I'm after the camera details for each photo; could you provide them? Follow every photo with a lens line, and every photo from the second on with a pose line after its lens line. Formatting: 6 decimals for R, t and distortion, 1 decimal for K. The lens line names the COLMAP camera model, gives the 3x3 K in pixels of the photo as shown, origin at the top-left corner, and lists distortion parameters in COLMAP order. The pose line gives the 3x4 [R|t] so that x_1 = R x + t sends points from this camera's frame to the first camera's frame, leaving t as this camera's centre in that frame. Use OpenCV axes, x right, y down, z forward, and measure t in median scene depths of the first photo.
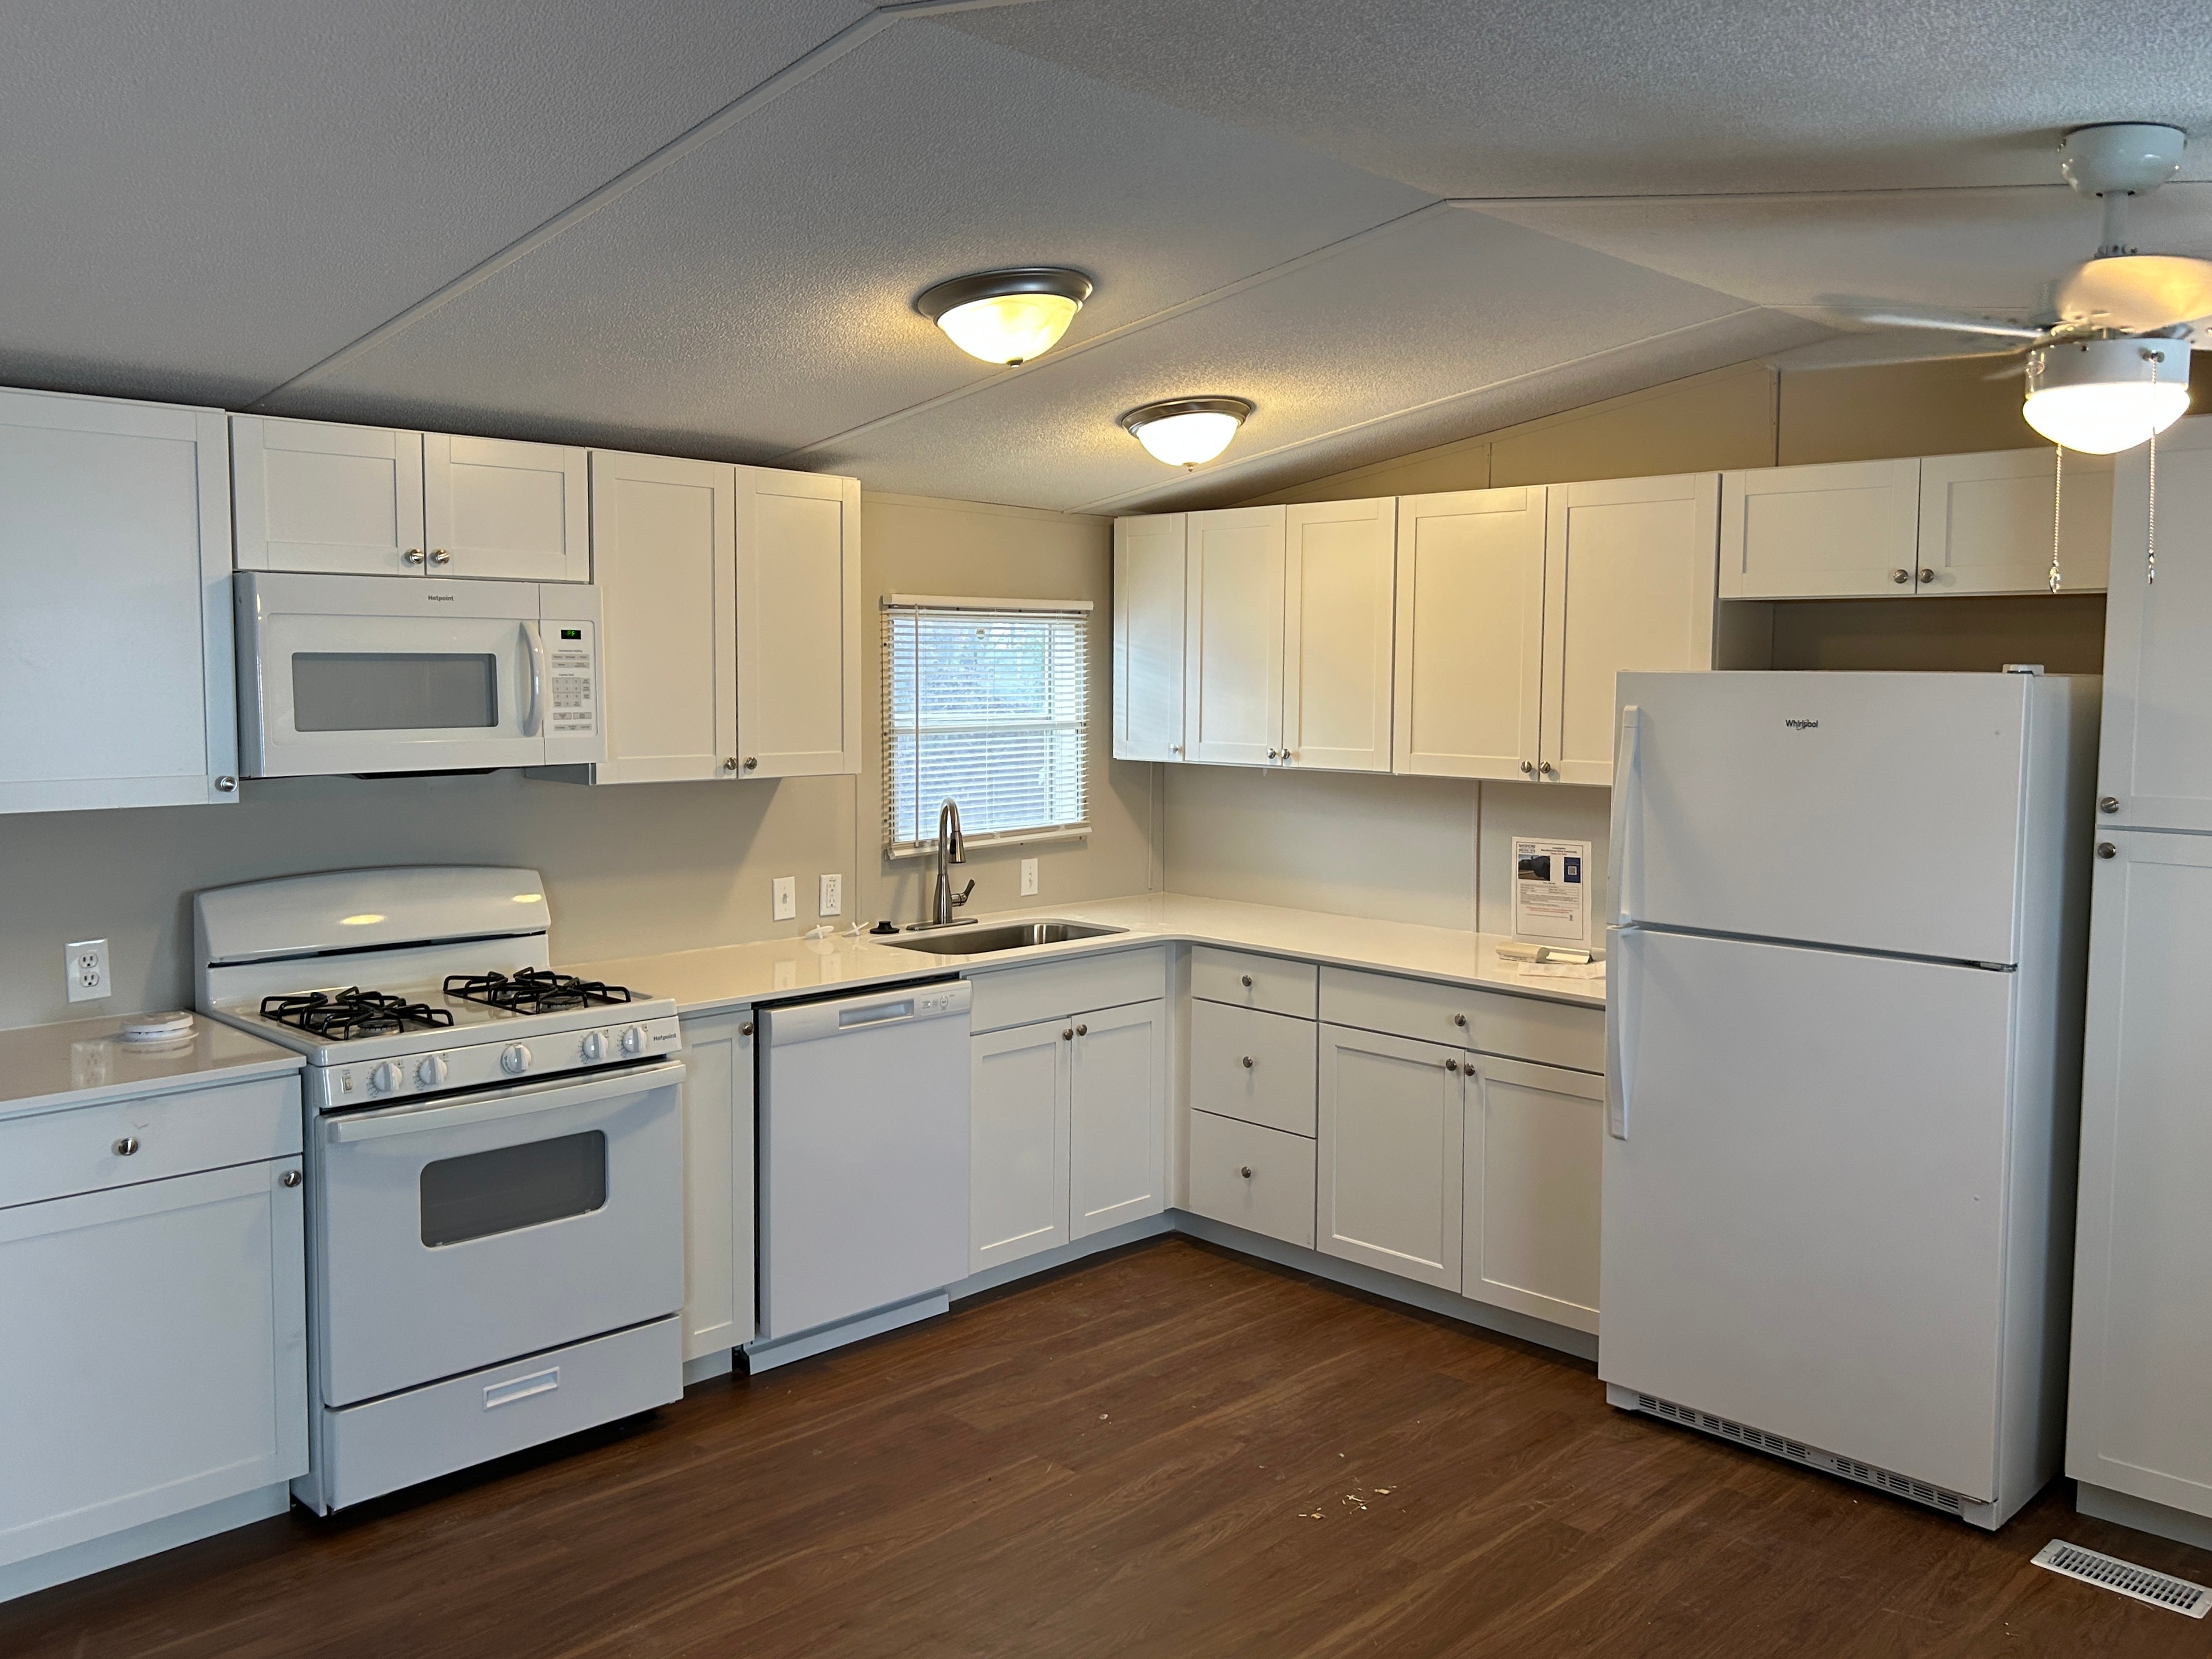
lens RADIAL K [[1787.9, 0, 1164.7], [0, 1787.9, 803.8], [0, 0, 1]] dist [0.085315, -0.109787]
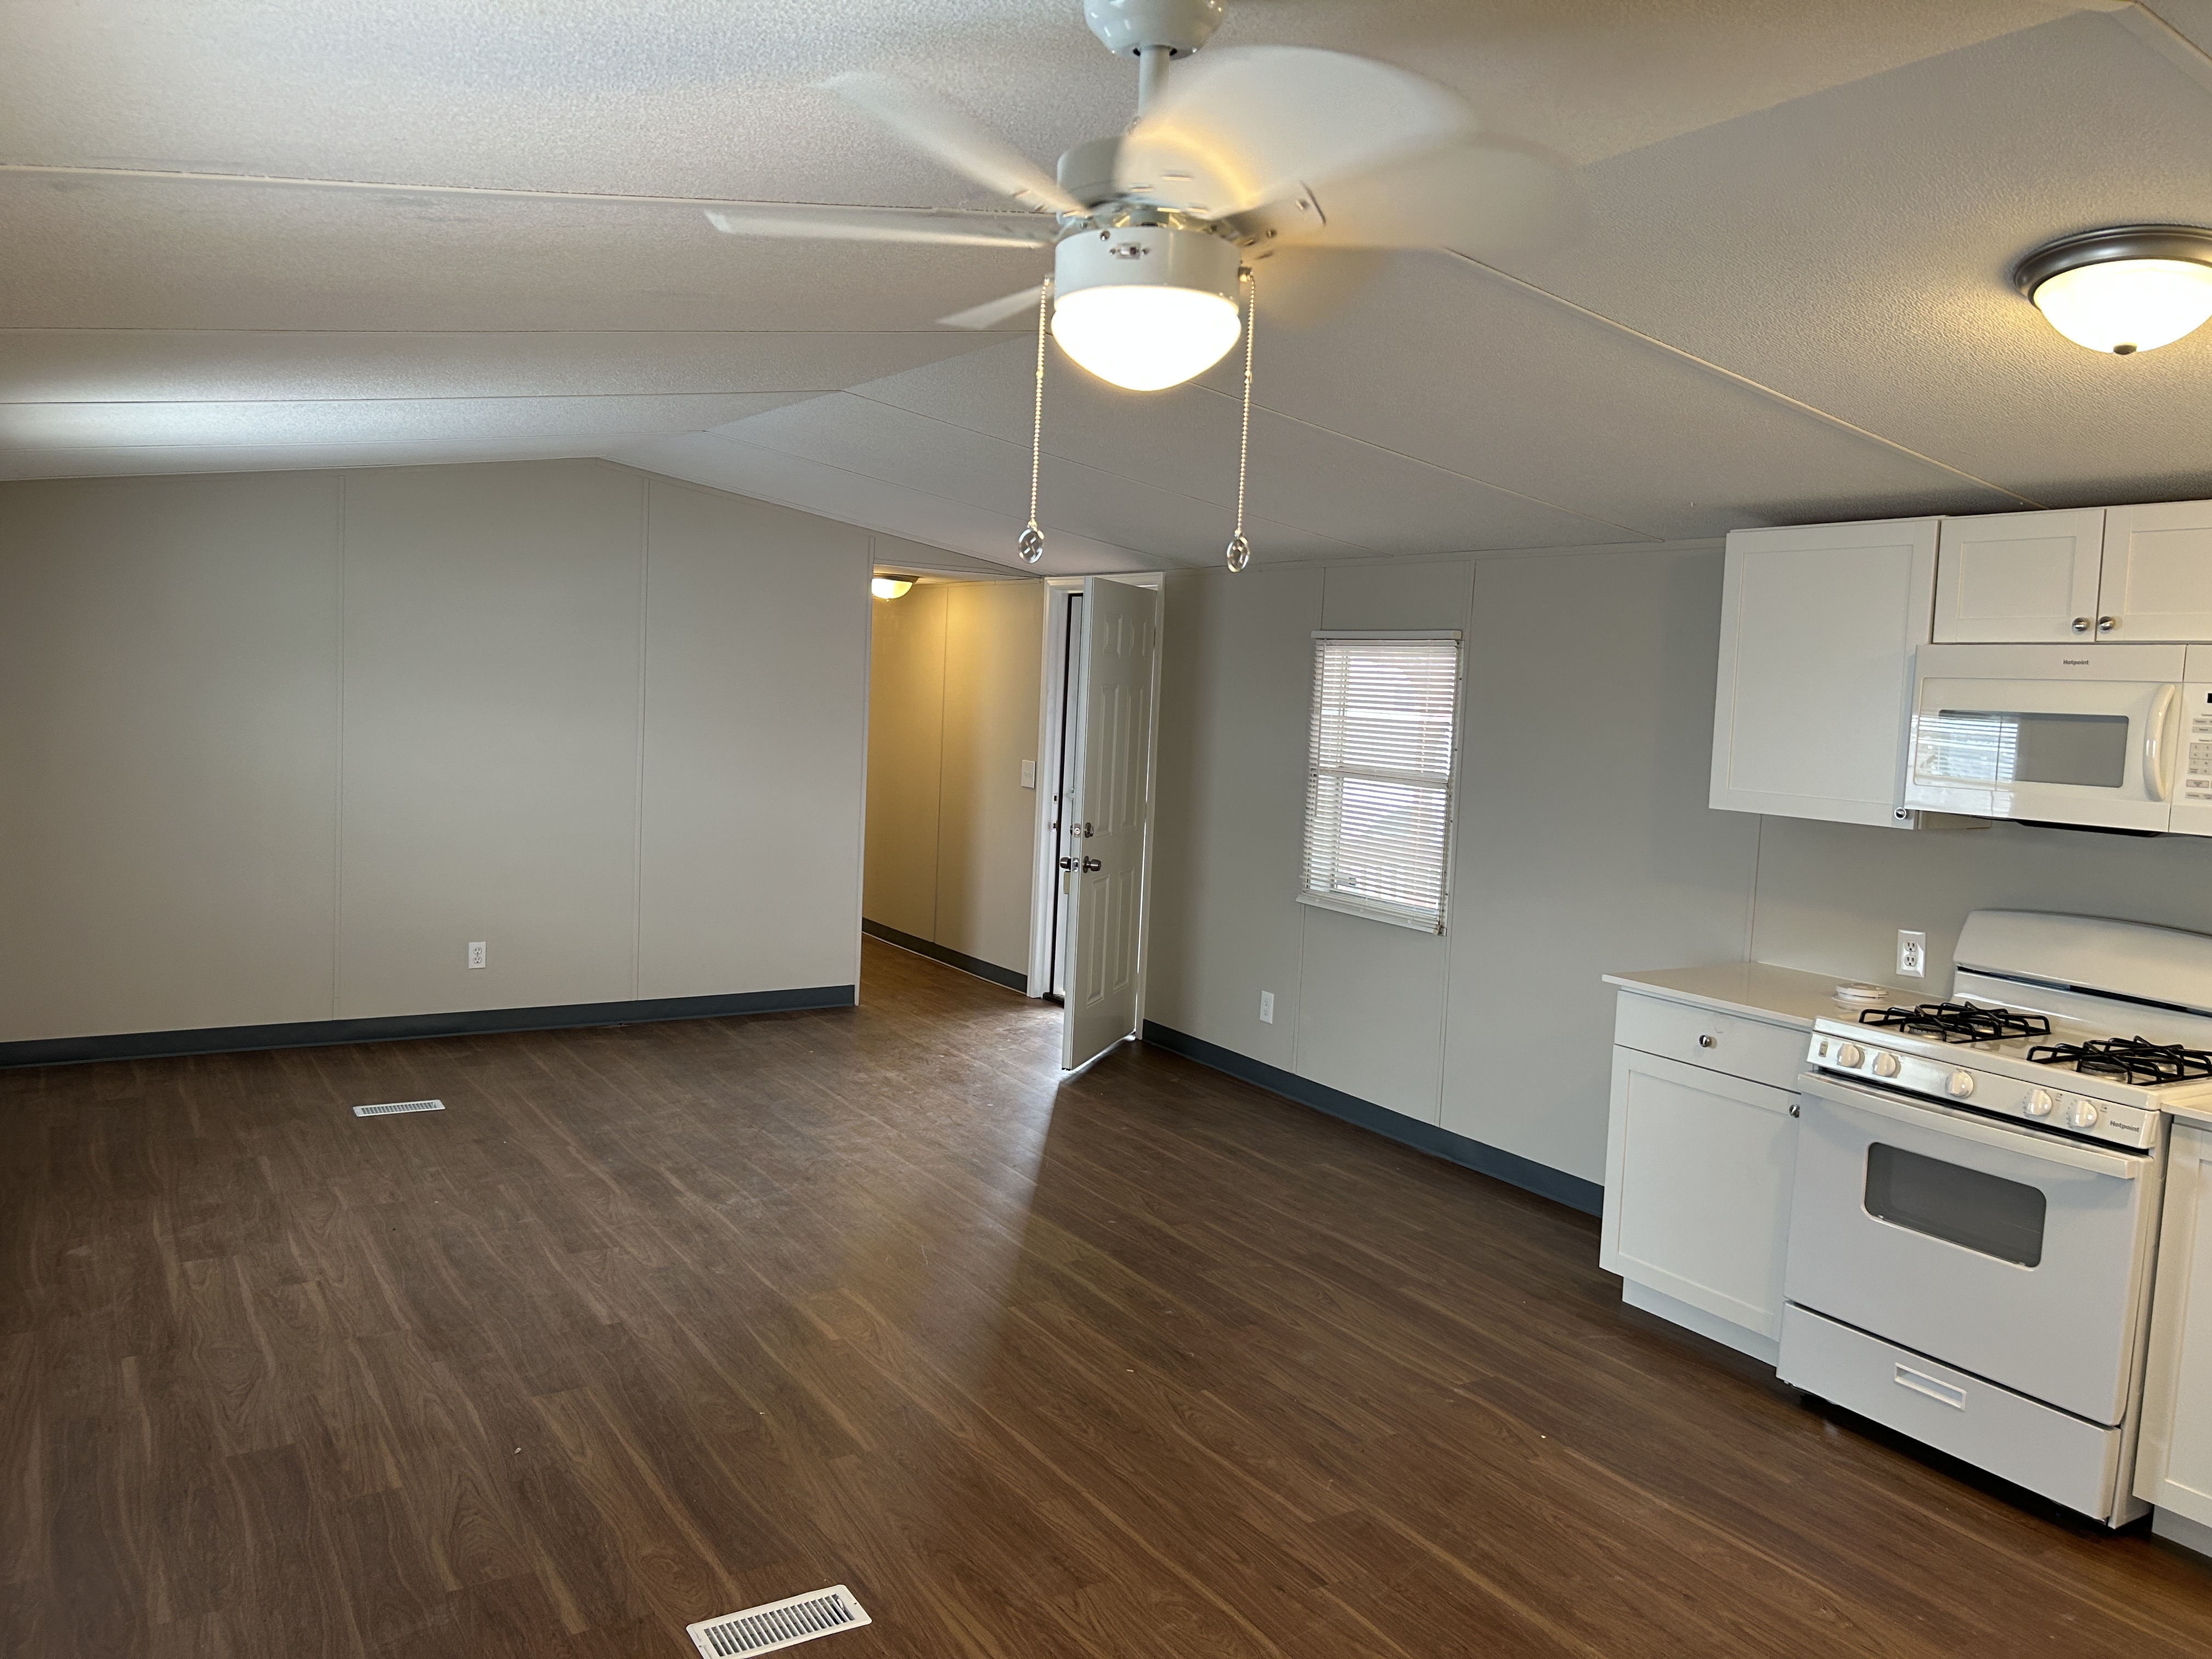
lens RADIAL K [[1636.4, 0, 1050.0], [0, 1636.4, 816.7], [0, 0, 1]] dist [0.071205, -0.075925]
pose [[-0.269575, 0.059873, -0.961116, 0.652492], [-0.123852, 0.987620, 0.096263, -0.040136], [0.954982, 0.144987, -0.258822, 0.638455]]
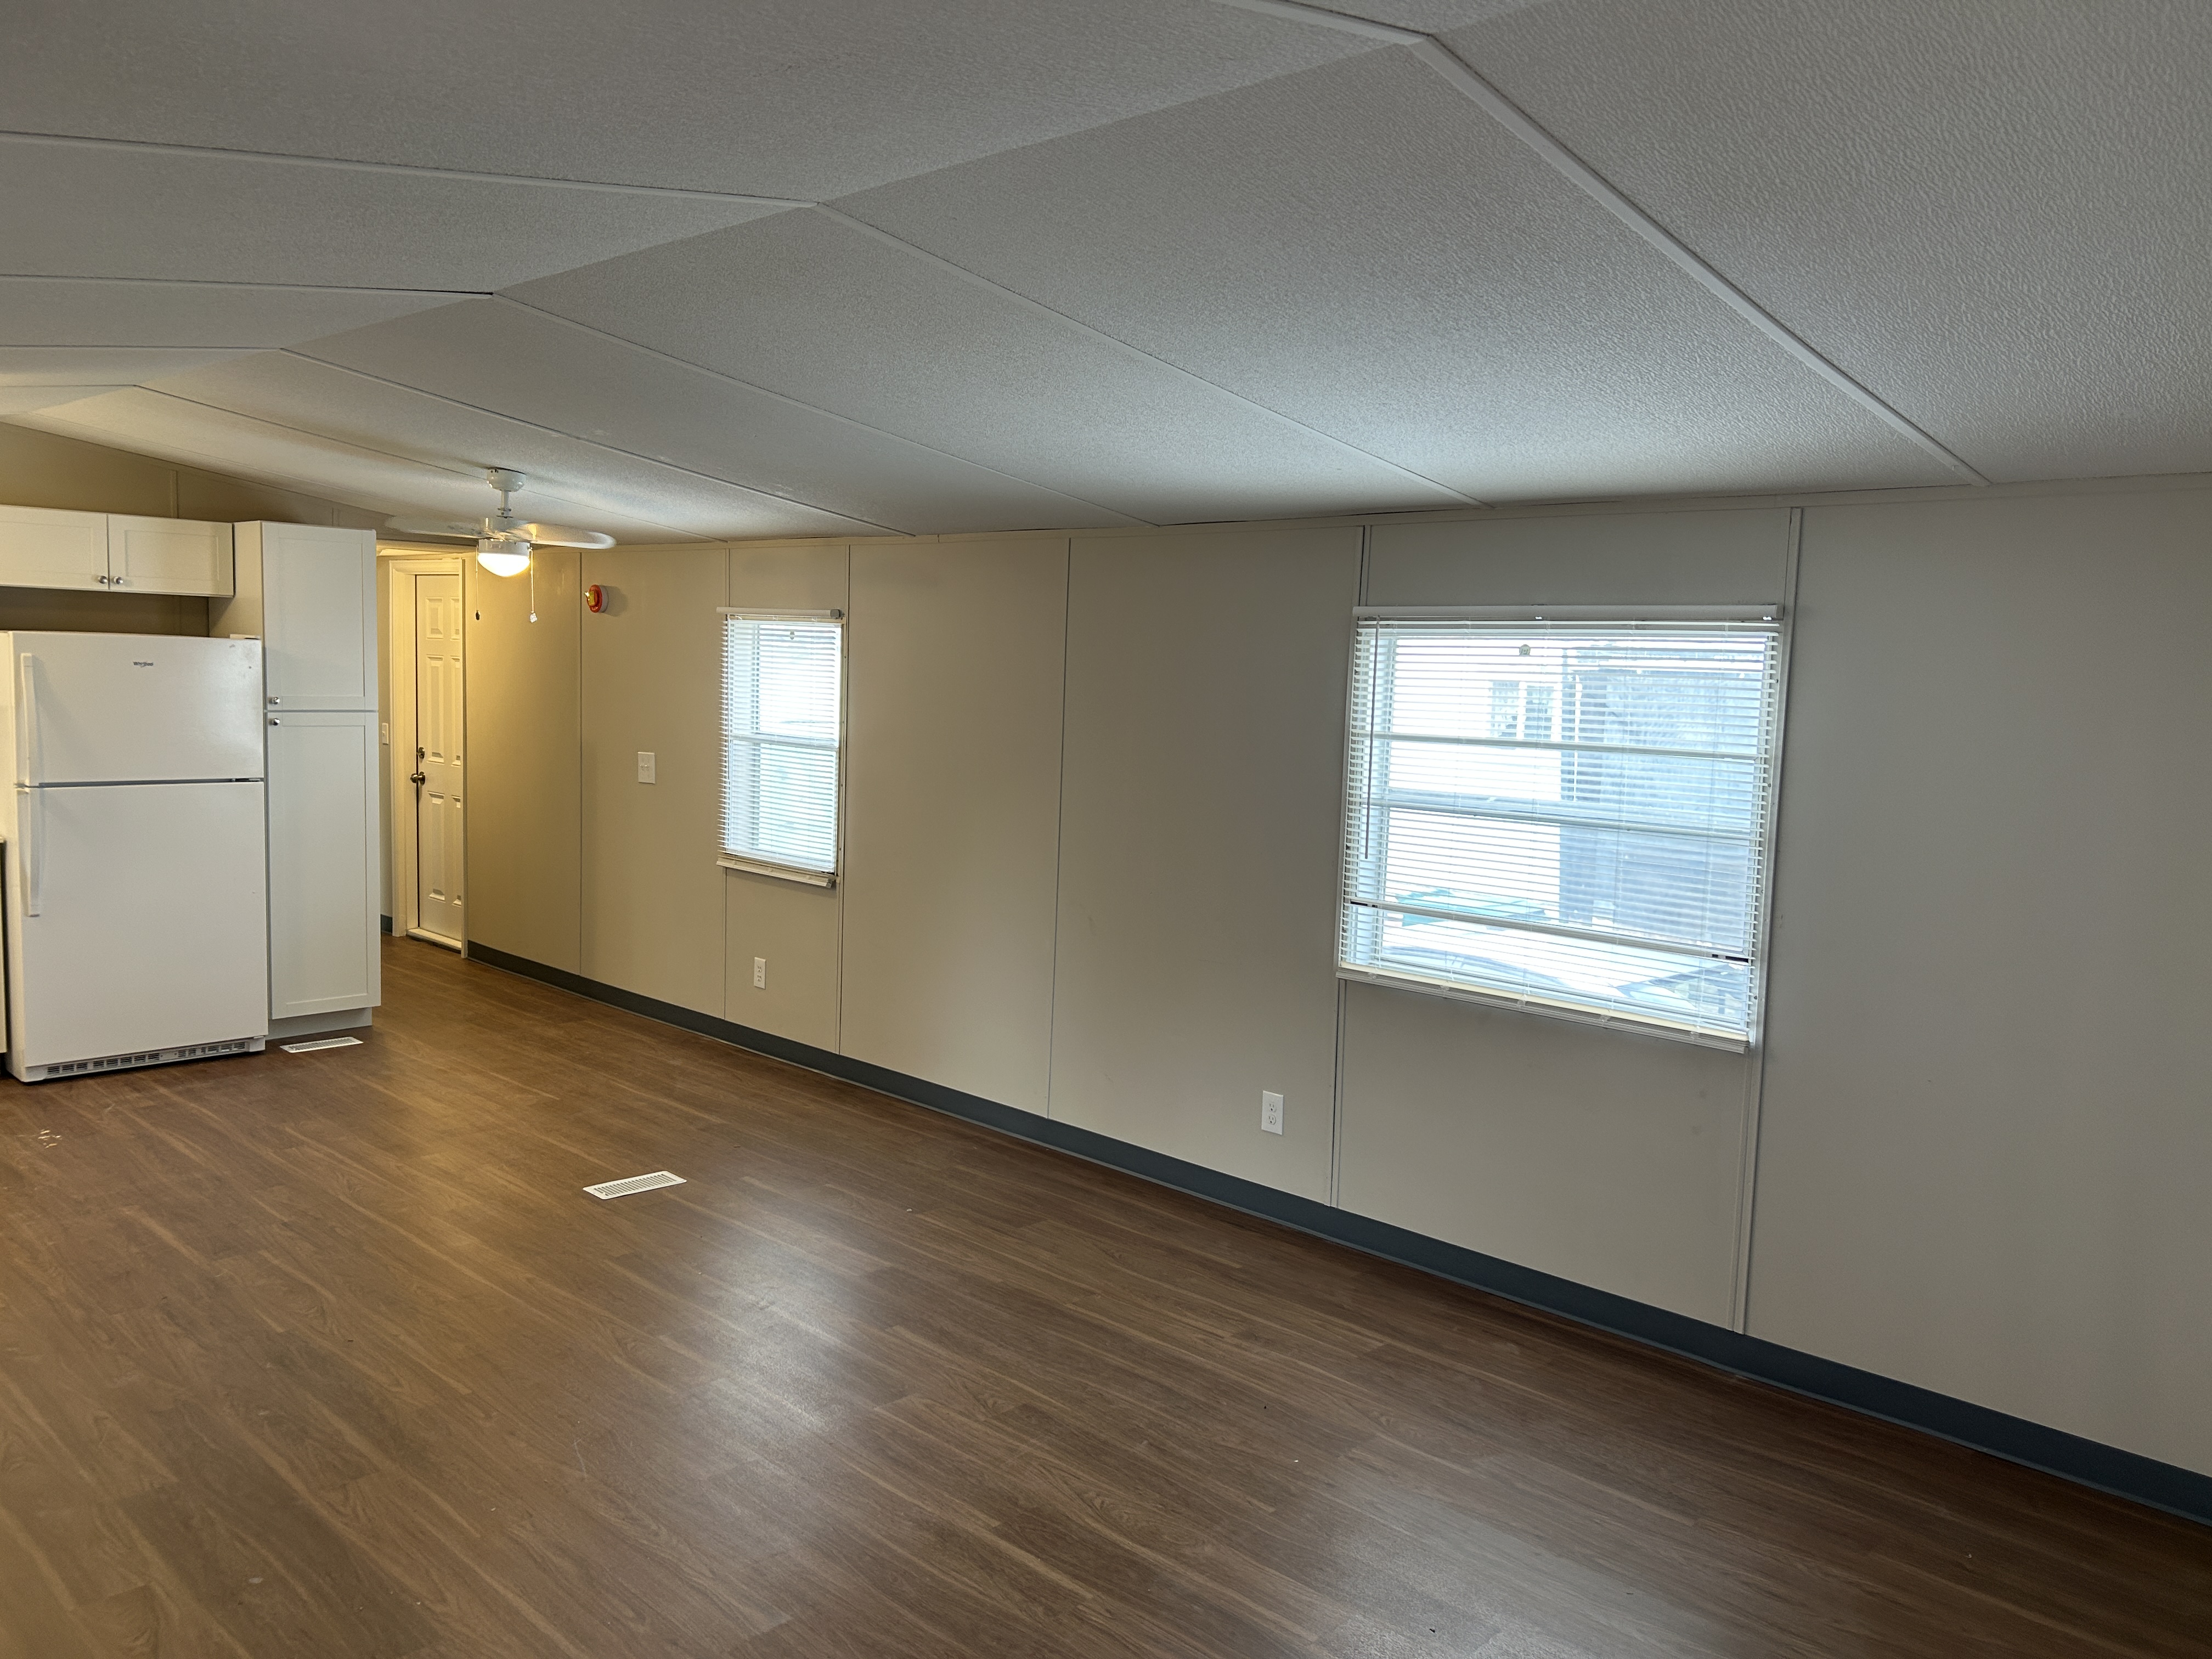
lens RADIAL K [[1689.3, 0, 1106.0], [0, 1689.3, 829.5], [0, 0, 1]] dist [0.055024, -0.050318]
pose [[0.005743, -0.113538, 0.993517, -1.266882], [0.045684, 0.992526, 0.113161, -0.025929], [-0.998939, 0.044738, 0.010887, -0.000361]]
